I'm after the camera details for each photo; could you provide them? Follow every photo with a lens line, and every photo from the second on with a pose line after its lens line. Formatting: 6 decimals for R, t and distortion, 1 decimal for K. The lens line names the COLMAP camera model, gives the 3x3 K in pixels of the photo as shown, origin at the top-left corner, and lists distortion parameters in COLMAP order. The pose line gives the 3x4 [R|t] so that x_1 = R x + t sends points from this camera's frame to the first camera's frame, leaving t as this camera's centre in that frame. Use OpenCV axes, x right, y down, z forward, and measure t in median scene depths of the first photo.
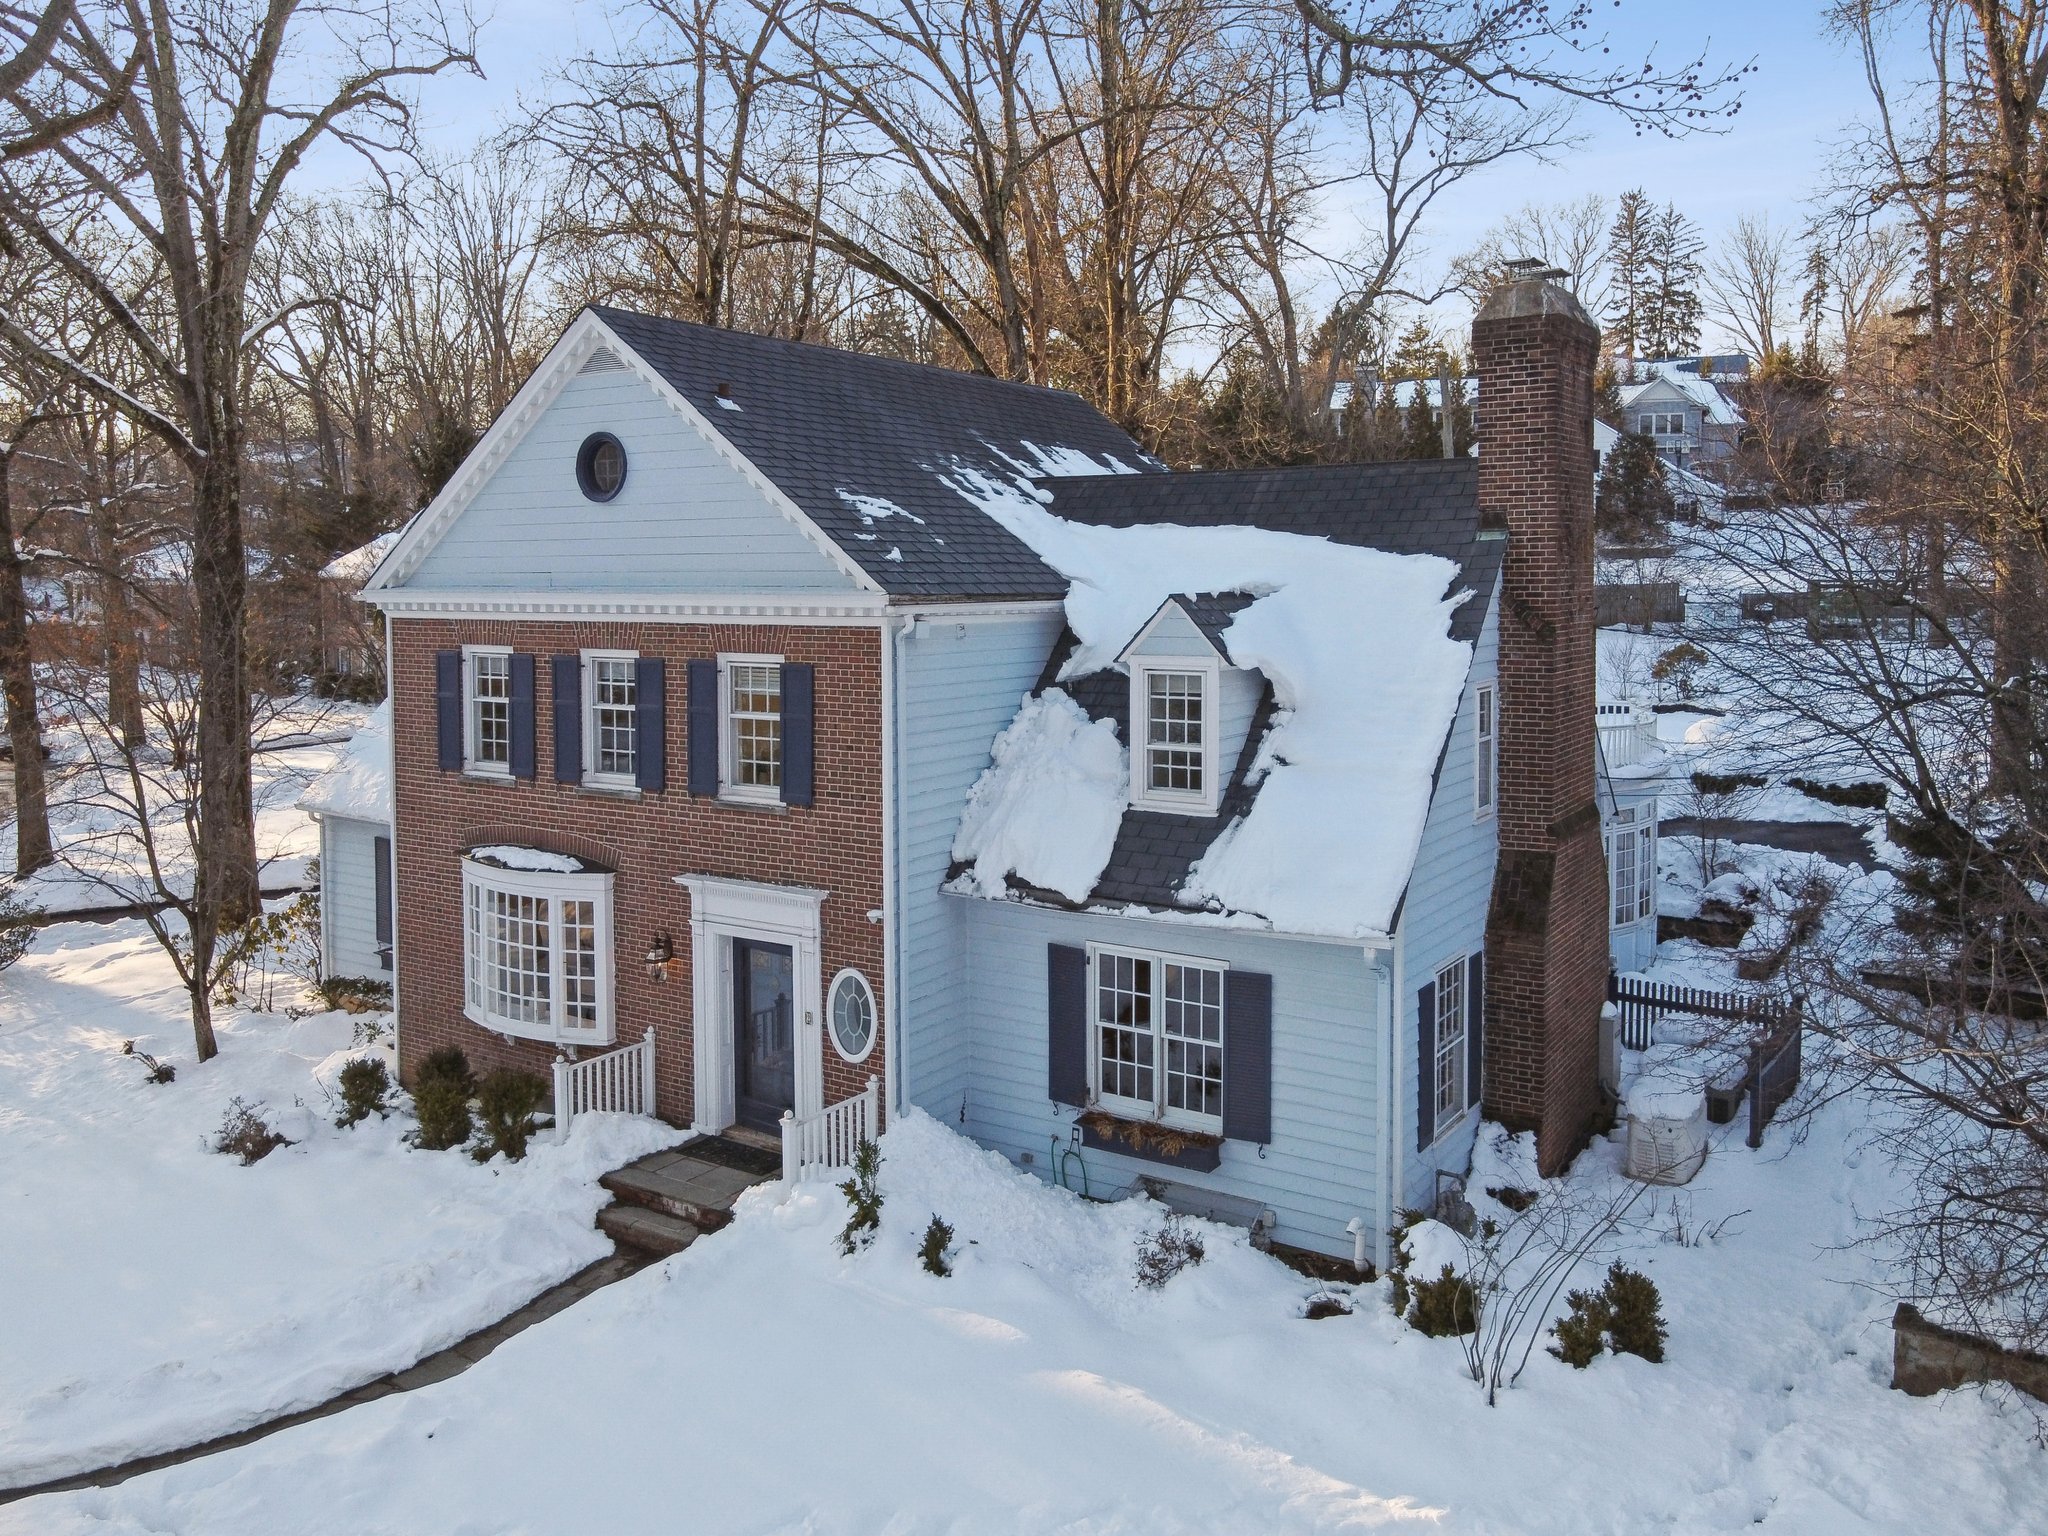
lens RADIAL K [[1621.3, 0, 972.0], [0, 1621.3, 639.6], [0, 0, 1]] dist [-0.030669, 0.107250]
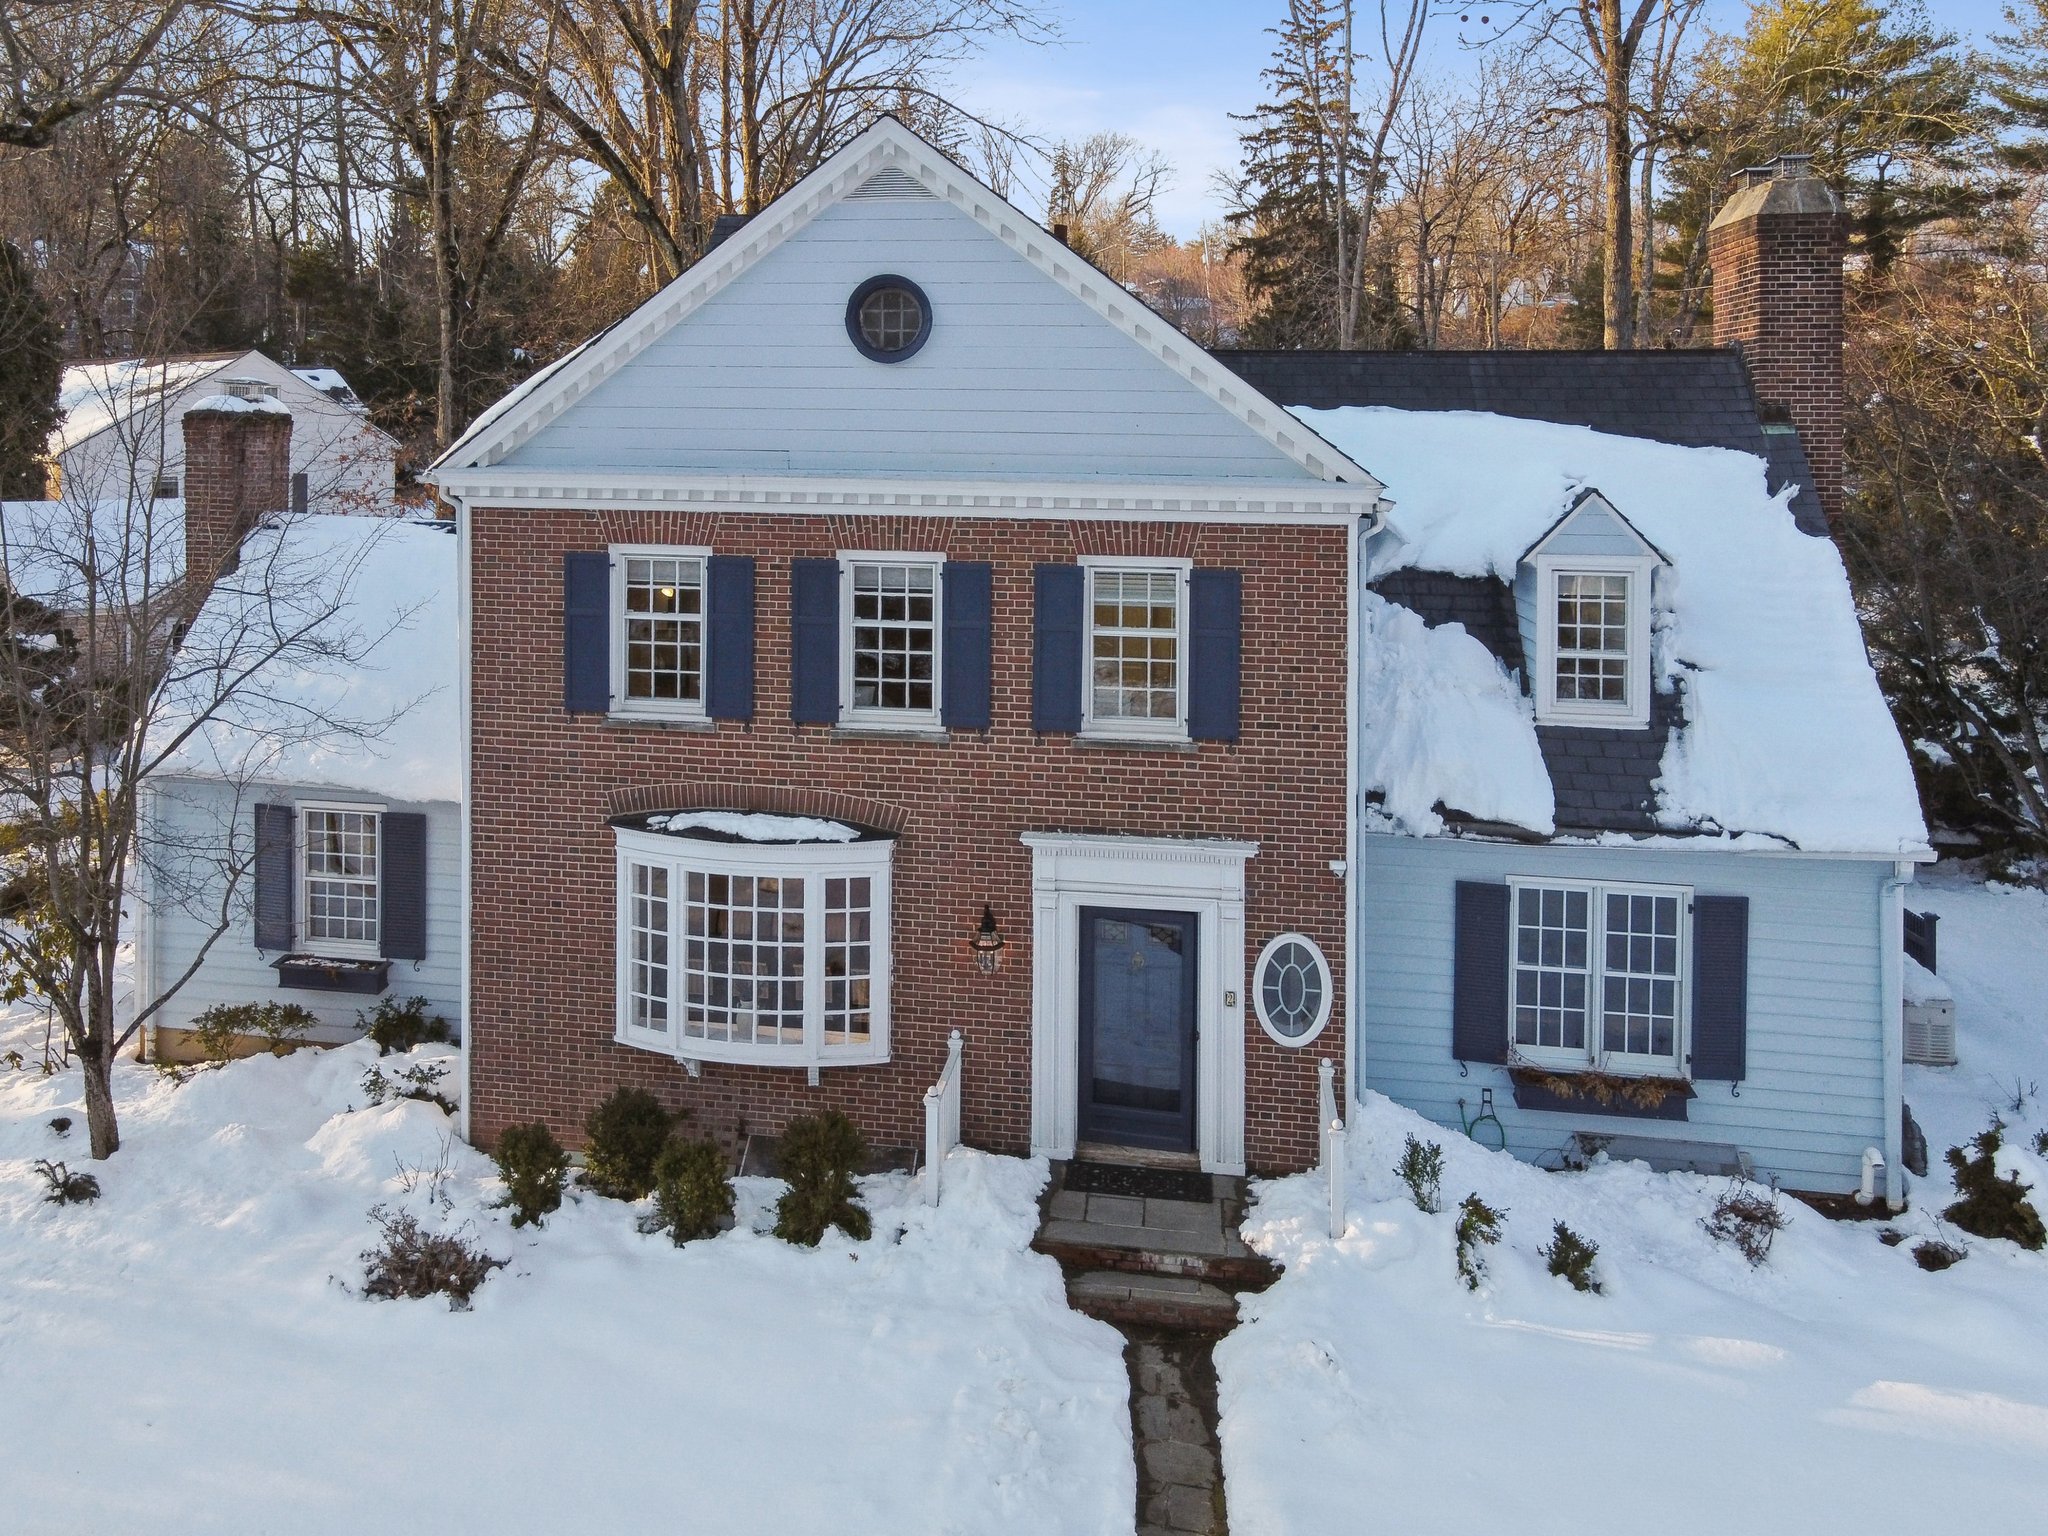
lens RADIAL K [[1683.9, 0, 1025.2], [0, 1683.9, 461.5], [0, 0, 1]] dist [-0.003783, 0.017834]
pose [[0.914817, 0.011357, 0.403709, -0.545907], [0.000366, 0.999581, -0.028949, -0.015306], [-0.403868, 0.026631, 0.914429, 0.249474]]
